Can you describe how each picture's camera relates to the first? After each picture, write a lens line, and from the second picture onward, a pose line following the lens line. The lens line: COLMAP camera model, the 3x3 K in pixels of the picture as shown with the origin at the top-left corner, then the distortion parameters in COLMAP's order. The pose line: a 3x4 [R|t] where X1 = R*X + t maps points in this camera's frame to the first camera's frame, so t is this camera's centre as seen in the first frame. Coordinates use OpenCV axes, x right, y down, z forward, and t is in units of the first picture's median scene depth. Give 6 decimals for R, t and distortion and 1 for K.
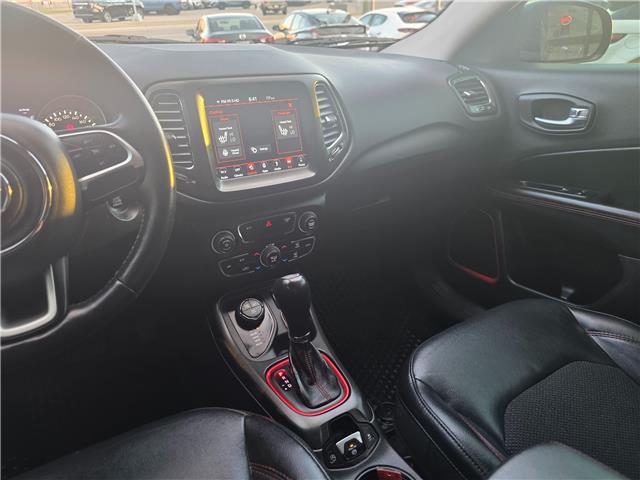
lens RADIAL K [[430.2, 0, 315.6], [0, 430.2, 236.9], [0, 0, 1]] dist [0.034900, -0.043375]
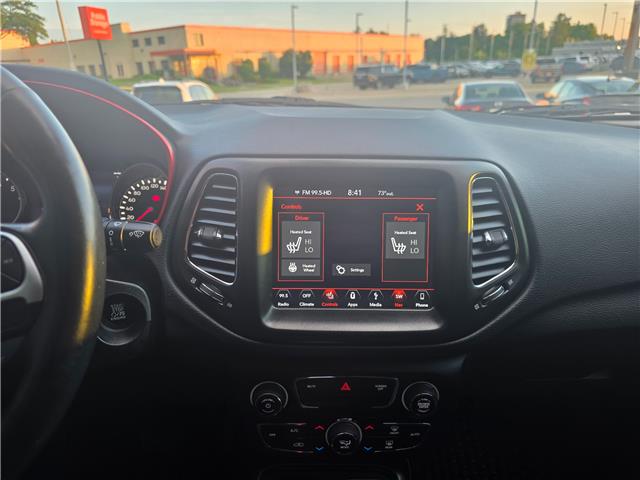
lens RADIAL K [[430.2, 0, 320.7], [0, 430.2, 240.0], [0, 0, 1]] dist [0.034900, -0.043375]
pose [[0.857266, 0.174994, -0.484224, 0.114411], [-0.234843, 0.969839, -0.065271, -0.174057], [0.458197, 0.169671, 0.872506, 0.382691]]
